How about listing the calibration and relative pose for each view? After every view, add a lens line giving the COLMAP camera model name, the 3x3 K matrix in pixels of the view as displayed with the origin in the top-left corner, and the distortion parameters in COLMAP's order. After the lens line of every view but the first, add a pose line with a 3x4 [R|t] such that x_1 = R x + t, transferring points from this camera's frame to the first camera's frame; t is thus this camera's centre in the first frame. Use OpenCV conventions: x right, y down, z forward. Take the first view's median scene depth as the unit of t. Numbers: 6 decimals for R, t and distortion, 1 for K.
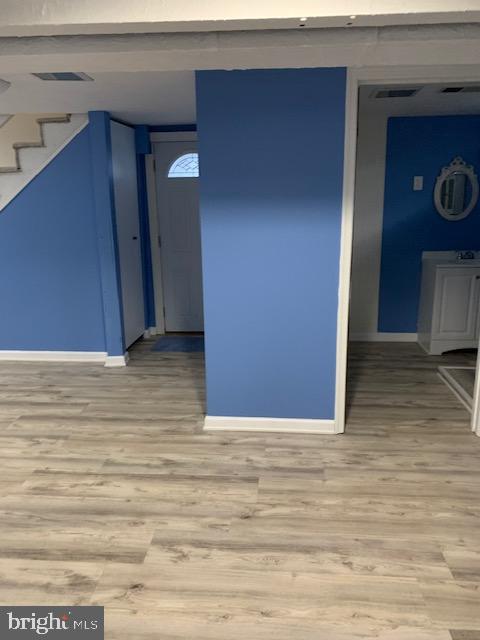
lens RADIAL K [[483.3, 0, 240.7], [0, 483.3, 320.7], [0, 0, 1]] dist [-0.016380, -0.010147]
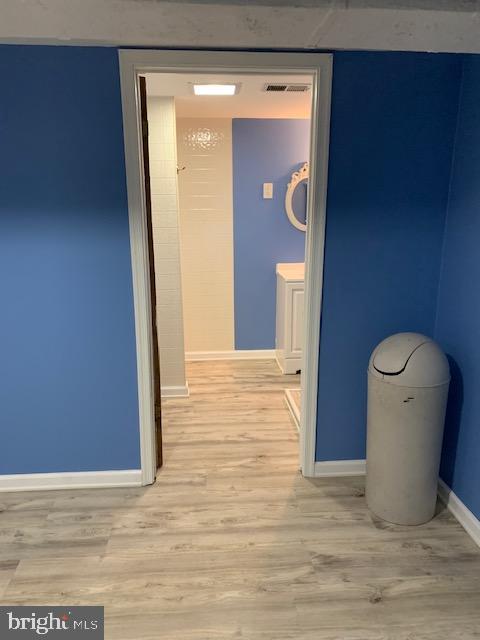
lens RADIAL K [[483.3, 0, 240.1], [0, 483.3, 319.0], [0, 0, 1]] dist [-0.016380, -0.010147]
pose [[0.986302, -0.037190, 0.160701, 0.260108], [0.039471, 0.999160, -0.011019, -0.045513], [-0.160156, 0.017211, 0.986942, 0.143111]]
